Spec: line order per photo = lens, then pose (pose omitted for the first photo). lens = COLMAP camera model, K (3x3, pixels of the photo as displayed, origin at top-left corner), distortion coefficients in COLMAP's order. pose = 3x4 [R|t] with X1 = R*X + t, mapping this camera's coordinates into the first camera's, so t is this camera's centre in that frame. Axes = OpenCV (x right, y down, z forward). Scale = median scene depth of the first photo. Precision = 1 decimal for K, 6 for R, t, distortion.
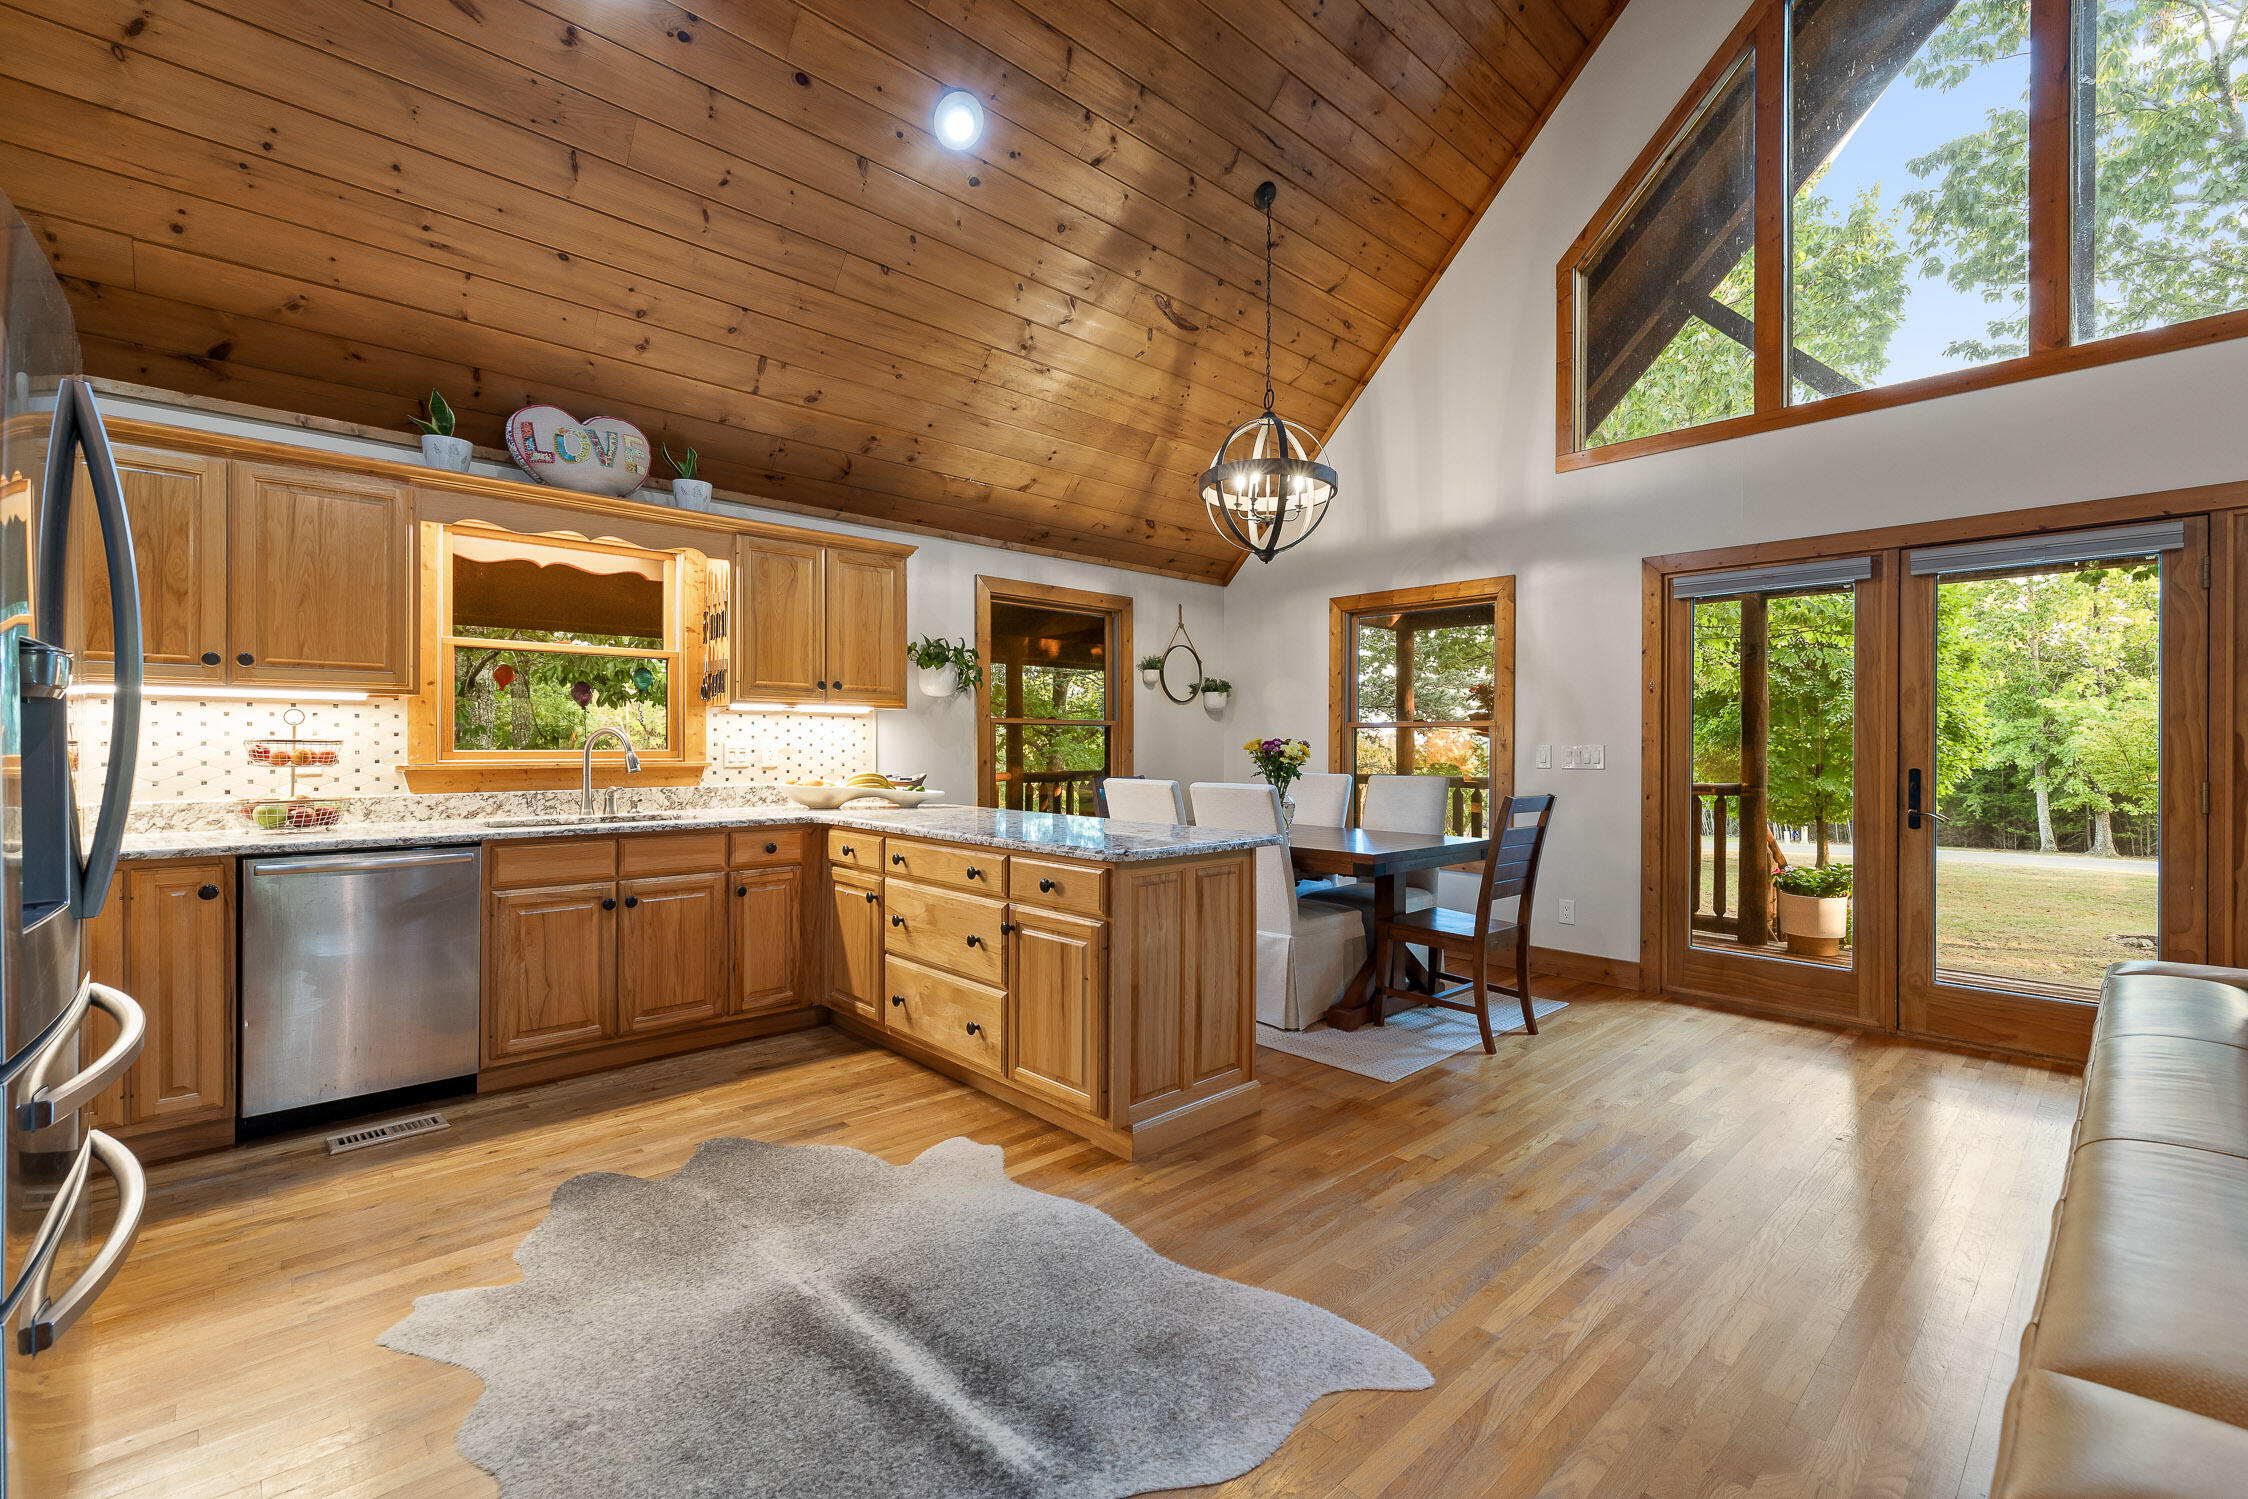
lens RADIAL K [[964.7, 0, 1121.2], [0, 964.7, 744.6], [0, 0, 1]] dist [0.001770, 0.000489]
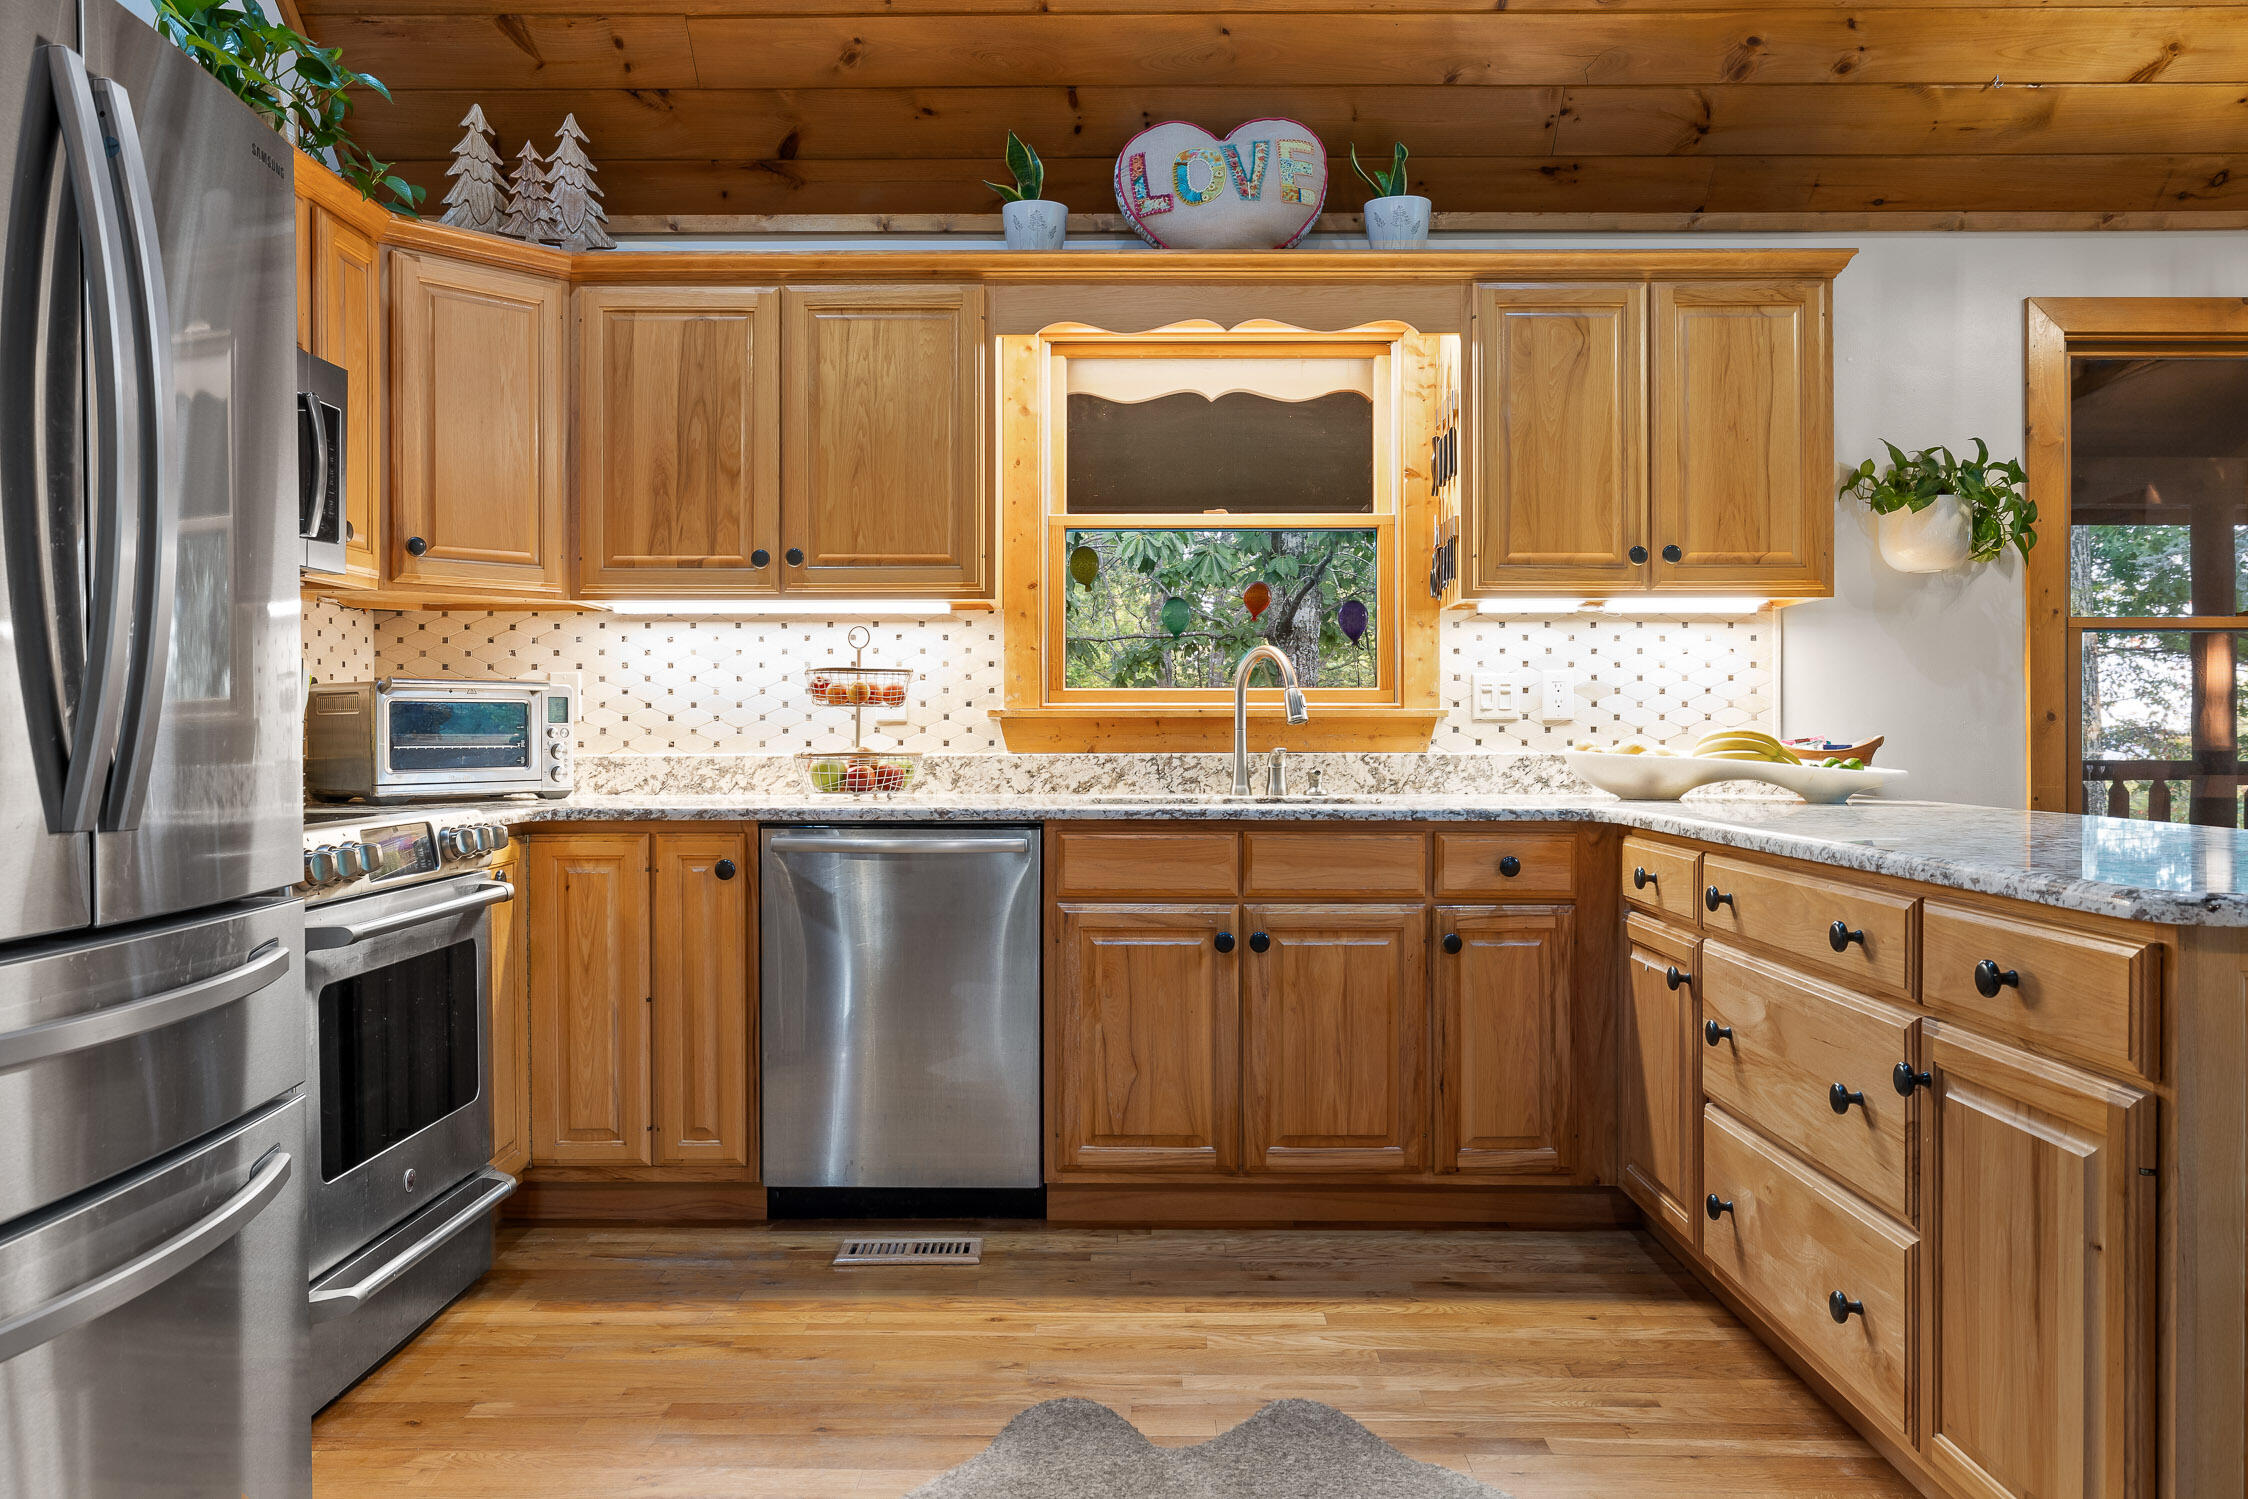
lens RADIAL K [[1605.7, 0, 1122.3], [0, 1605.7, 739.2], [0, 0, 1]] dist [-0.004918, 0.003492]
pose [[0.724154, -0.001574, -0.689637, 0.081144], [0.002098, 0.999998, -0.000078, 0.038609], [0.689635, -0.001391, 0.724156, 0.230498]]
